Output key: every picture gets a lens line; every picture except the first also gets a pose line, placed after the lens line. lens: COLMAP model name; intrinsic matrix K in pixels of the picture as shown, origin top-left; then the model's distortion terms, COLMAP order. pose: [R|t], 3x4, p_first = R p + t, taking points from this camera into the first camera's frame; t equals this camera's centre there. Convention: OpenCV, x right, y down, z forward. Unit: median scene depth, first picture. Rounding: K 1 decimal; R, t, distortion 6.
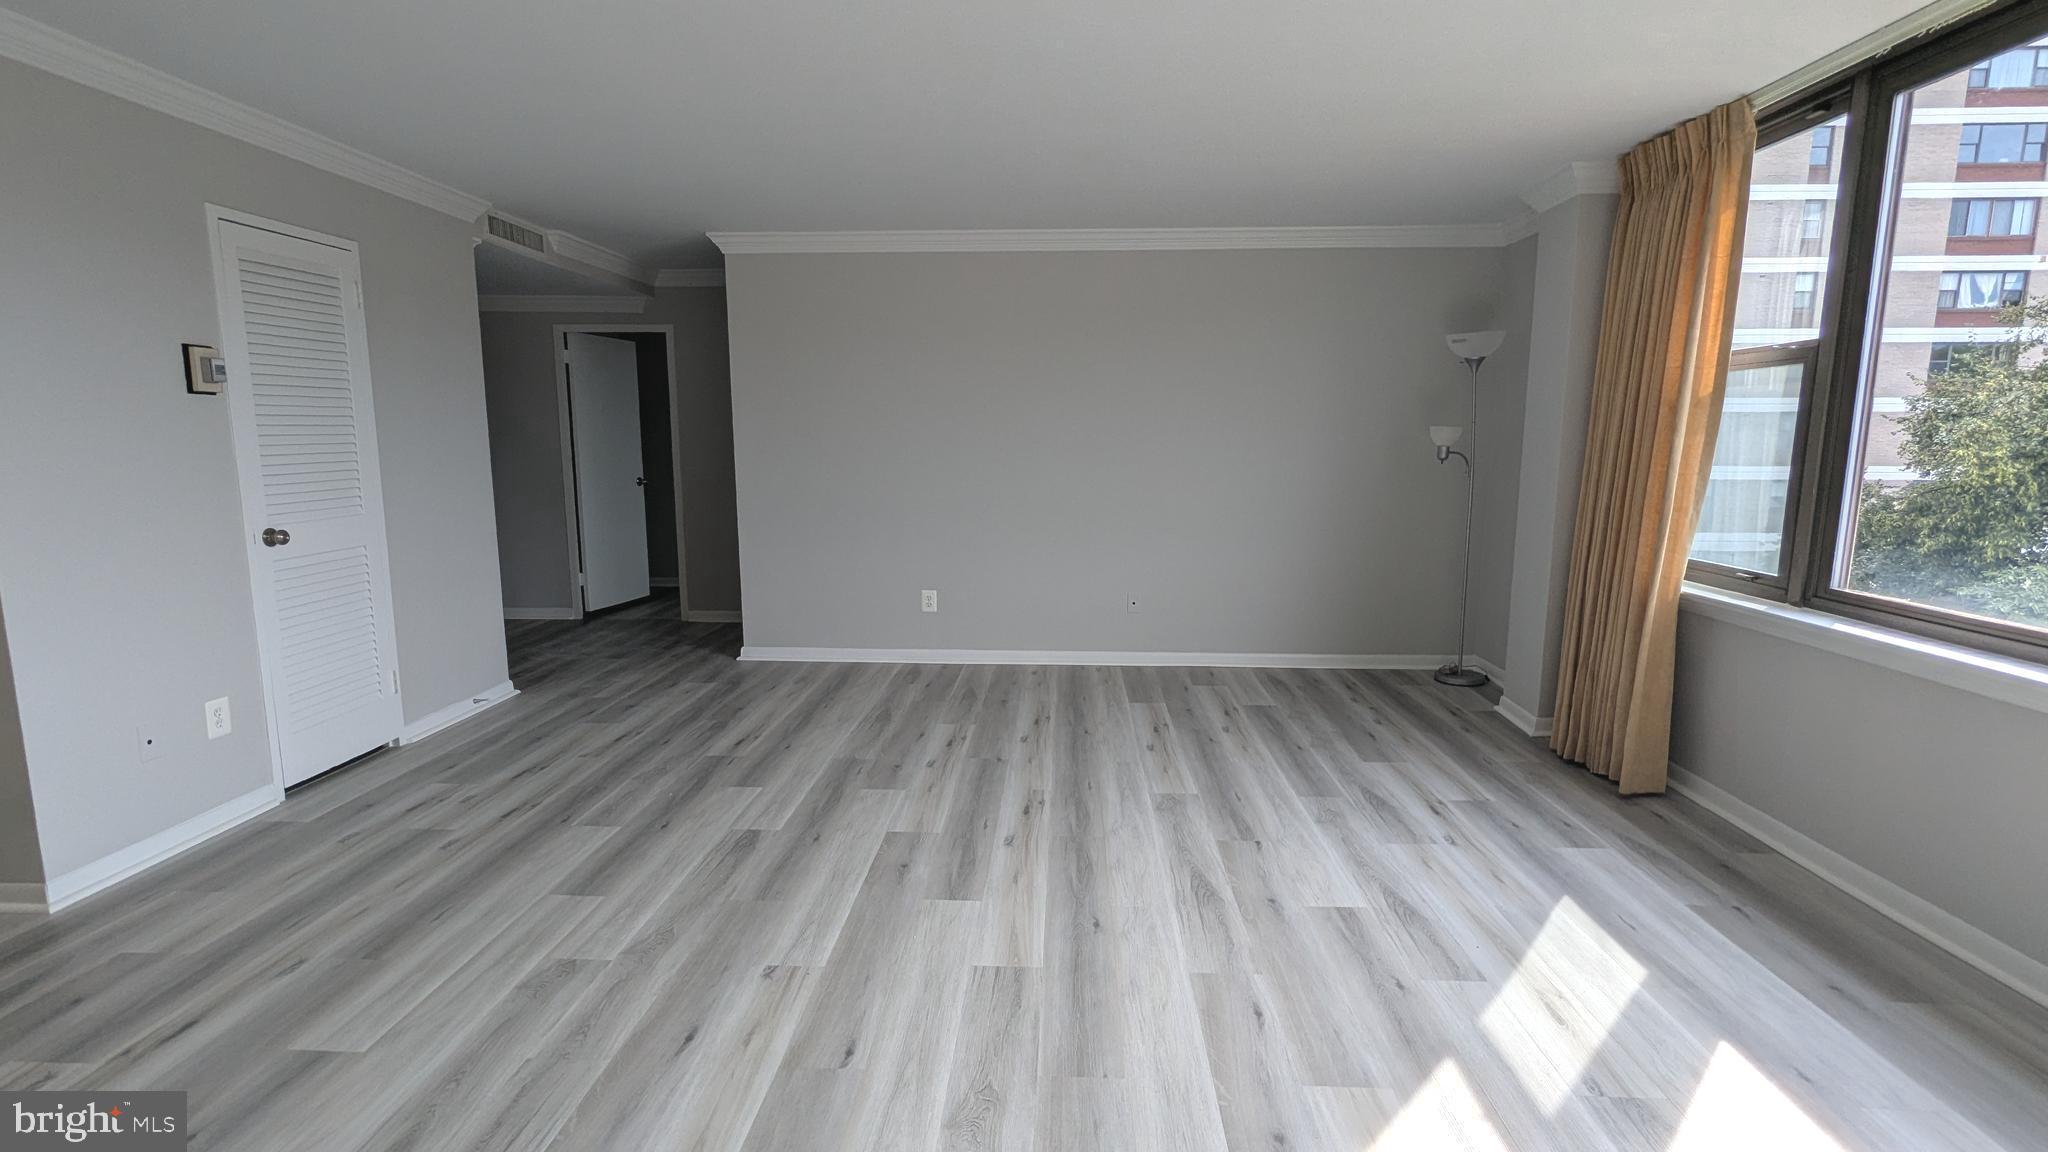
lens RADIAL K [[967.6, 0, 1023.3], [0, 967.6, 581.1], [0, 0, 1]] dist [-0.000040, -0.000511]
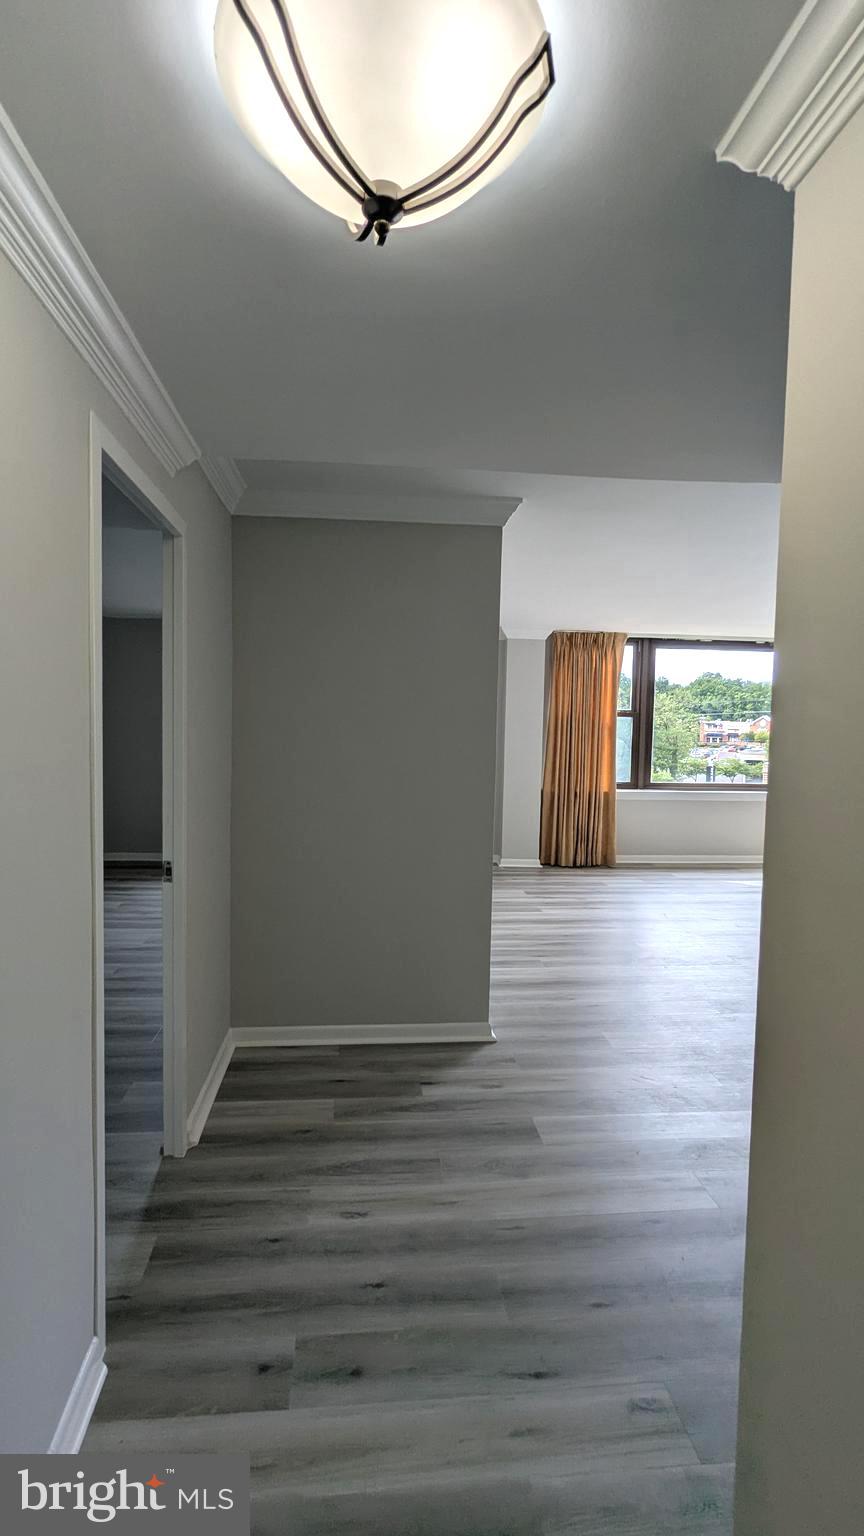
lens RADIAL K [[725.7, 0, 426.6], [0, 725.7, 766.4], [0, 0, 1]] dist [-0.000040, -0.000511]
pose [[-0.140091, -0.063816, 0.988080, -1.630407], [0.128116, 0.988364, 0.081998, -0.366786], [-0.981815, 0.138076, -0.130285, 2.121828]]
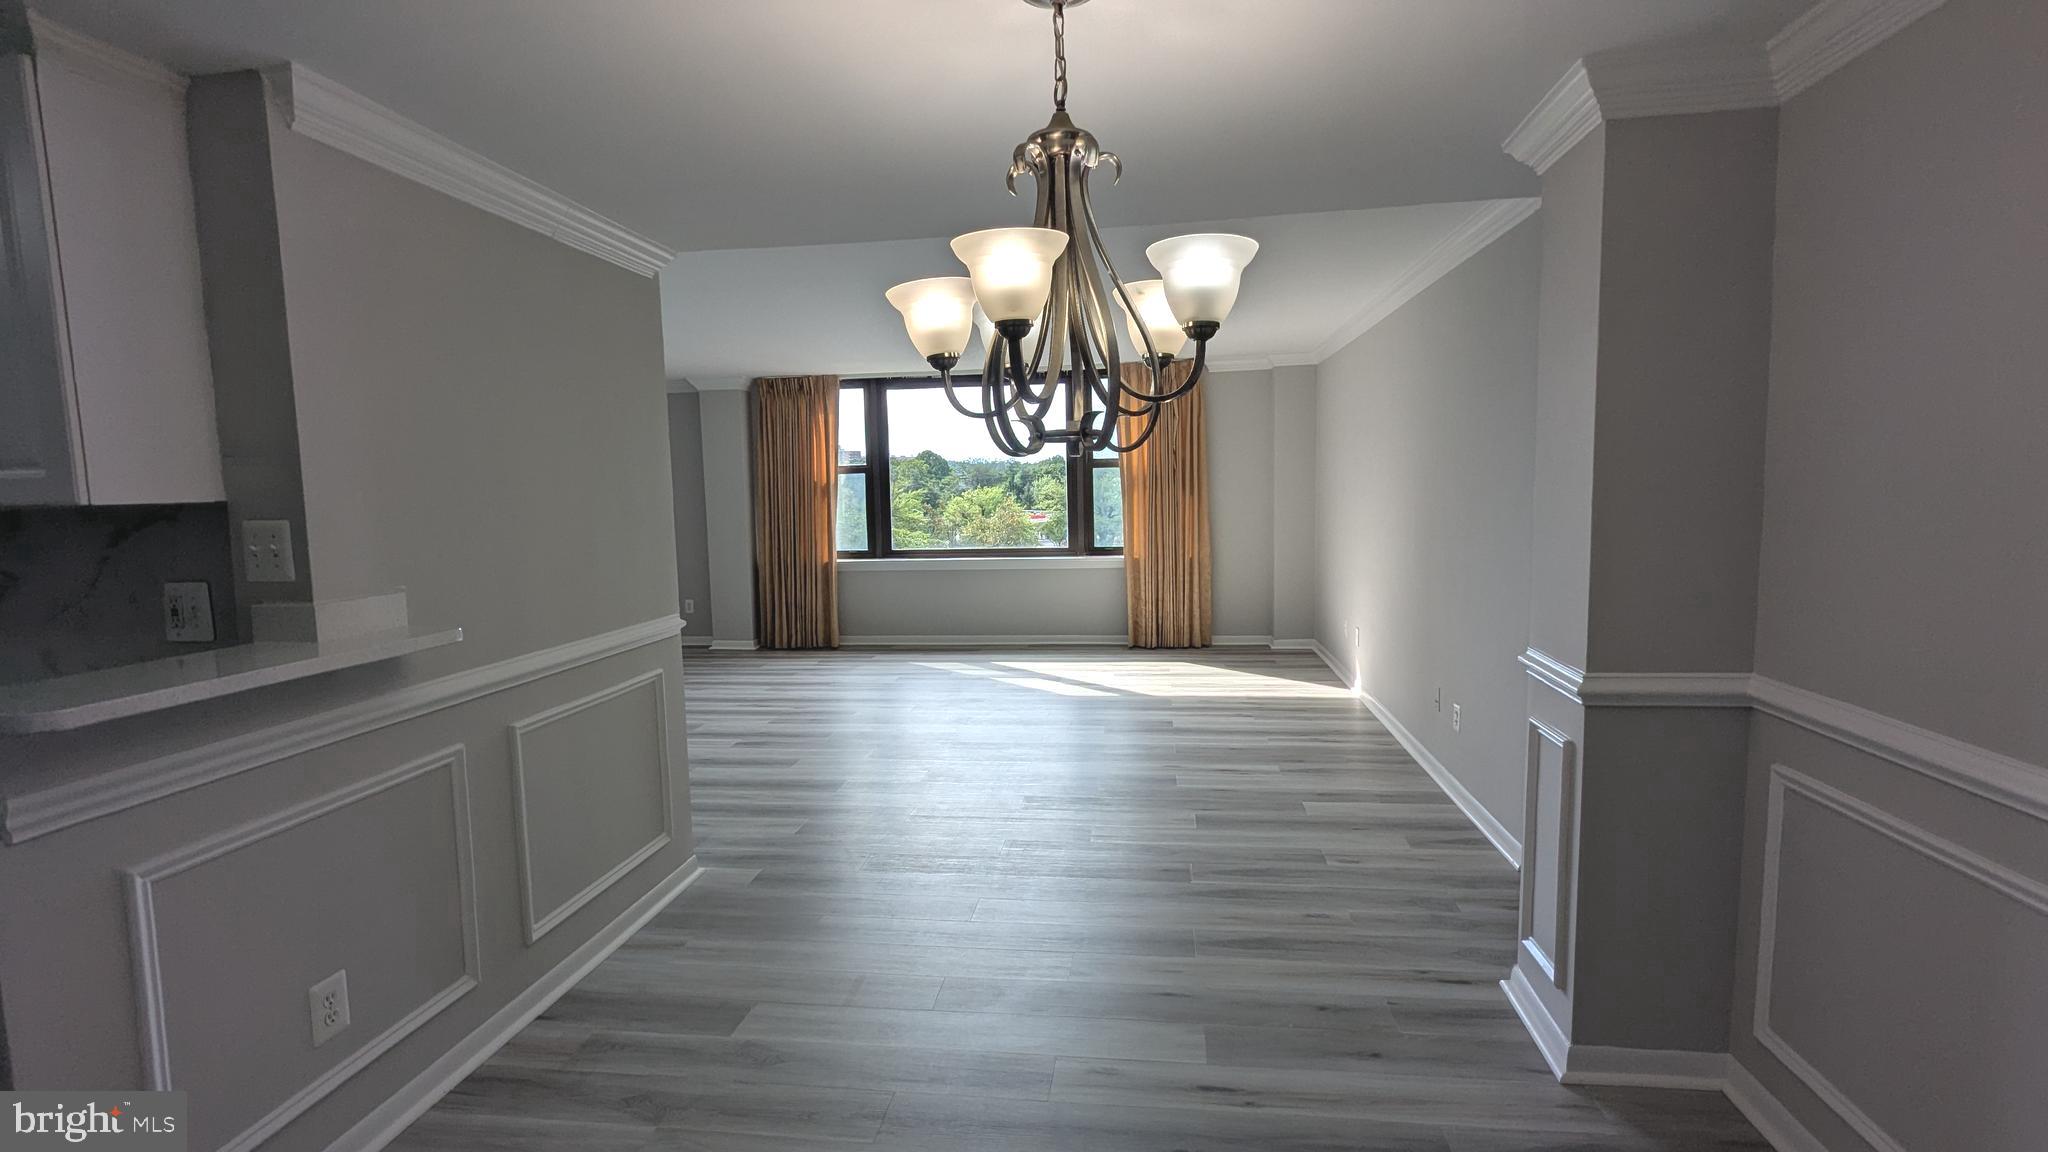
lens RADIAL K [[967.6, 0, 1023.3], [0, 967.6, 581.1], [0, 0, 1]] dist [-0.000040, -0.000511]
pose [[0.085568, -0.101825, 0.991115, -2.051593], [0.172138, 0.981315, 0.085957, -0.083663], [-0.981349, 0.163253, 0.101497, 0.325895]]
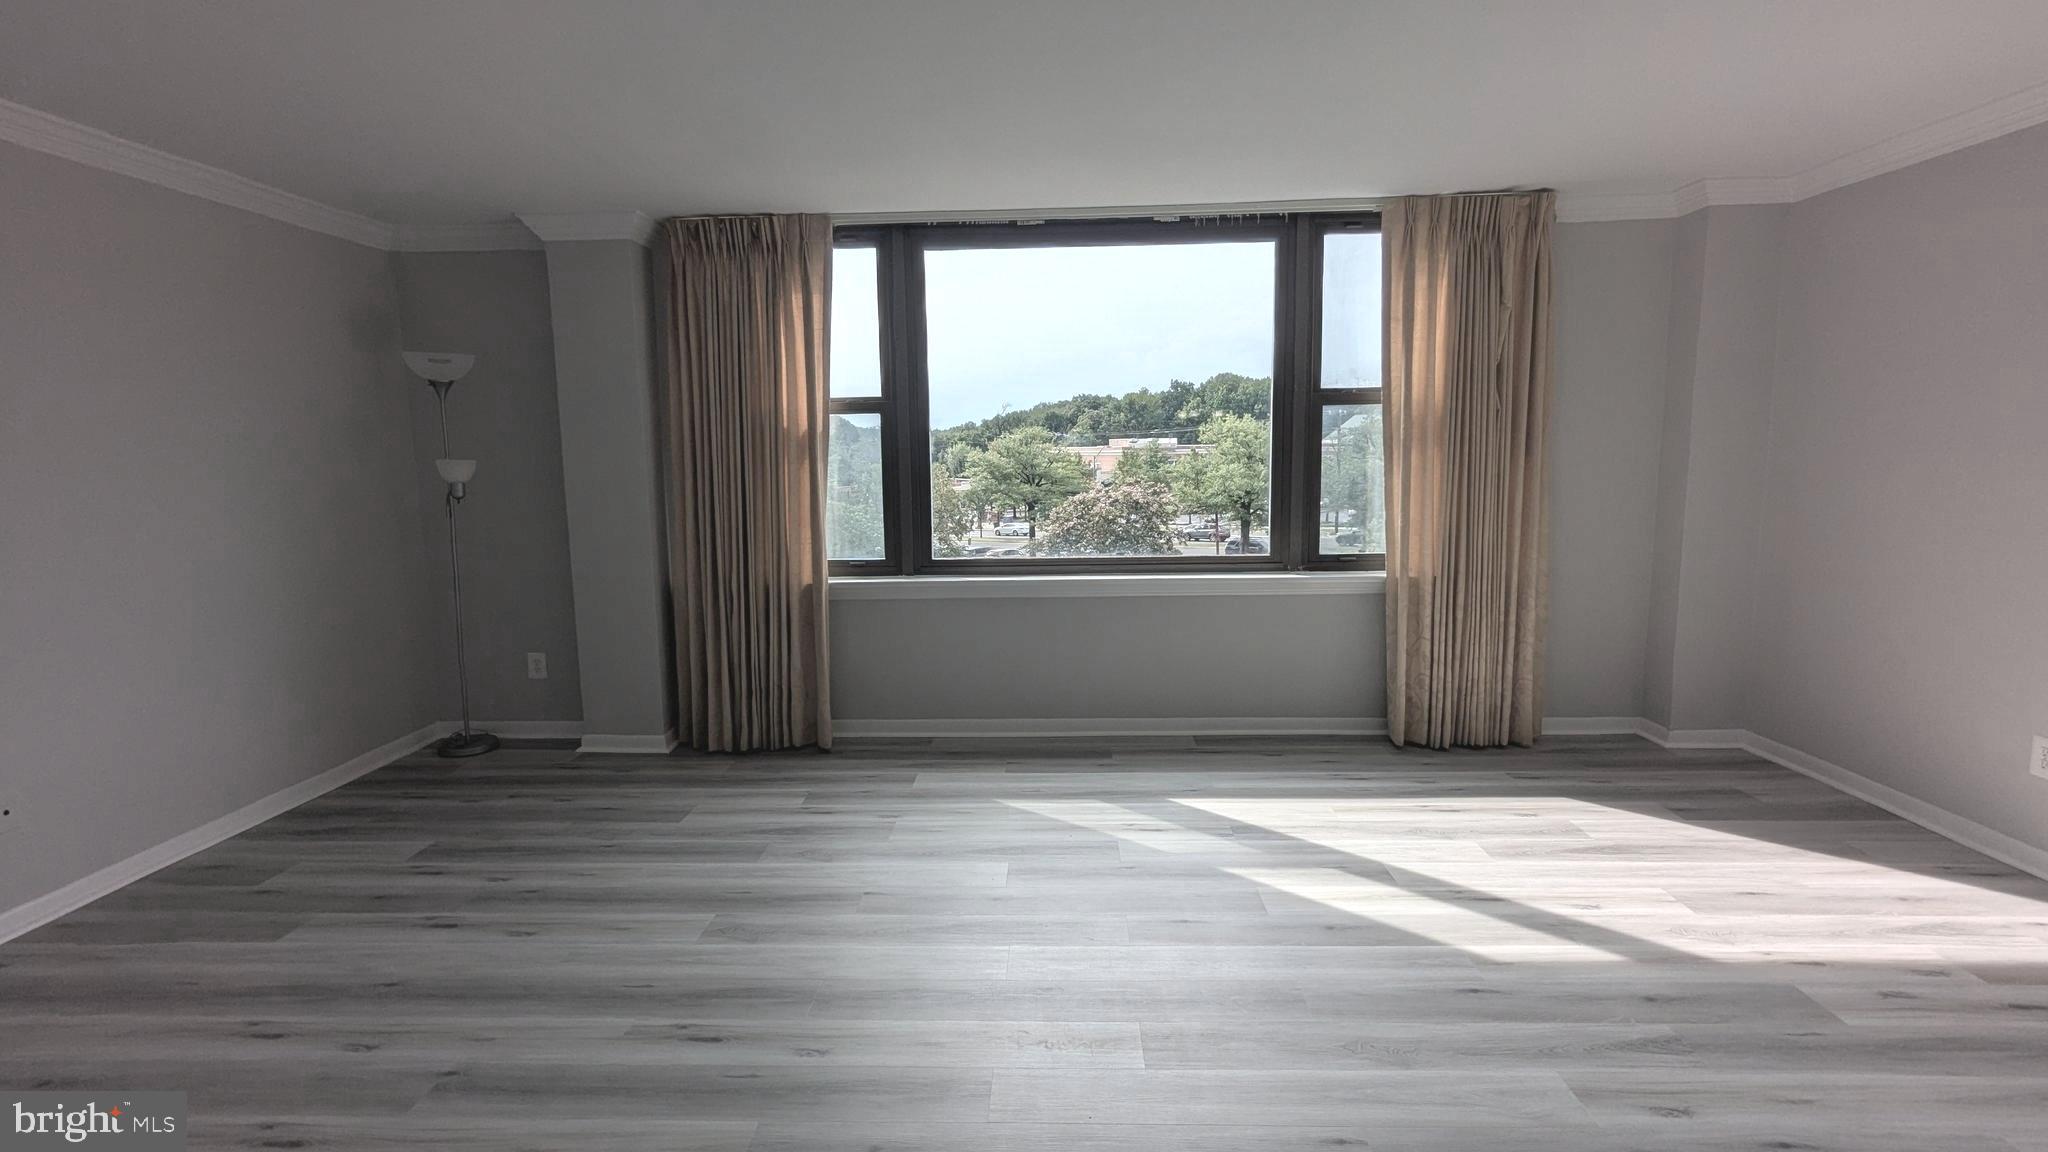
lens RADIAL K [[967.6, 0, 1023.3], [0, 967.6, 581.1], [0, 0, 1]] dist [-0.000040, -0.000511]
pose [[-0.009054, -0.134716, 0.990843, -0.709201], [0.165812, 0.976964, 0.134344, -0.142425], [-0.986116, 0.165510, 0.013493, 0.840543]]
